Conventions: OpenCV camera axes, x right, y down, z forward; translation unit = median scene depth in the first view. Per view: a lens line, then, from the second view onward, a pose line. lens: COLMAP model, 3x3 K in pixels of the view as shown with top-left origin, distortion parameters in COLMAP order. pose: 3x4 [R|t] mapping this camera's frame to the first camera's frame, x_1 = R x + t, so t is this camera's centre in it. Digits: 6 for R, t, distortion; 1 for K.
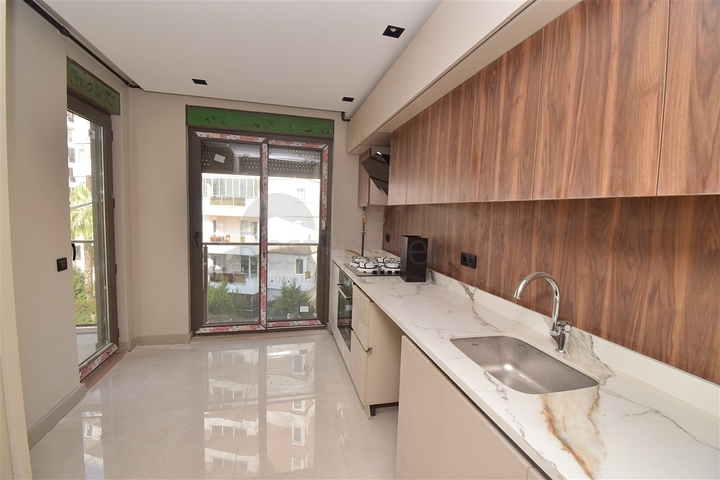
lens RADIAL K [[318.4, 0, 358.9], [0, 318.4, 239.5], [0, 0, 1]] dist [0.016873, -0.024714]
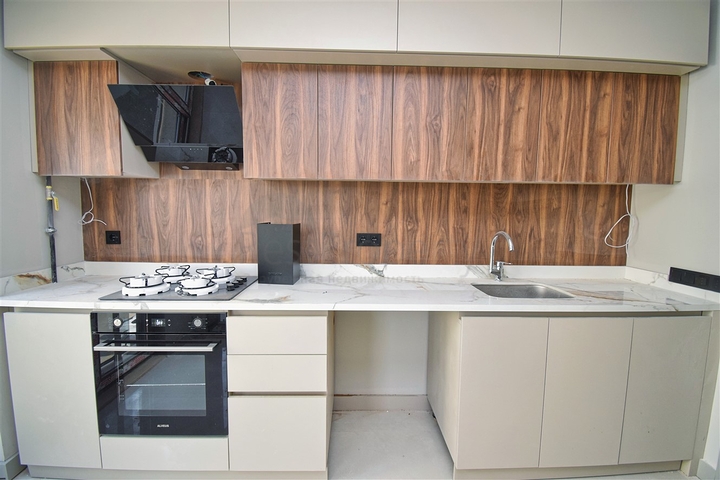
lens RADIAL K [[318.4, 0, 358.9], [0, 318.4, 239.5], [0, 0, 1]] dist [0.016873, -0.024714]
pose [[0.213181, -0.121971, 0.969369, -1.101029], [0.080814, 0.990978, 0.106917, -0.079396], [-0.973665, 0.055546, 0.221115, 1.431851]]
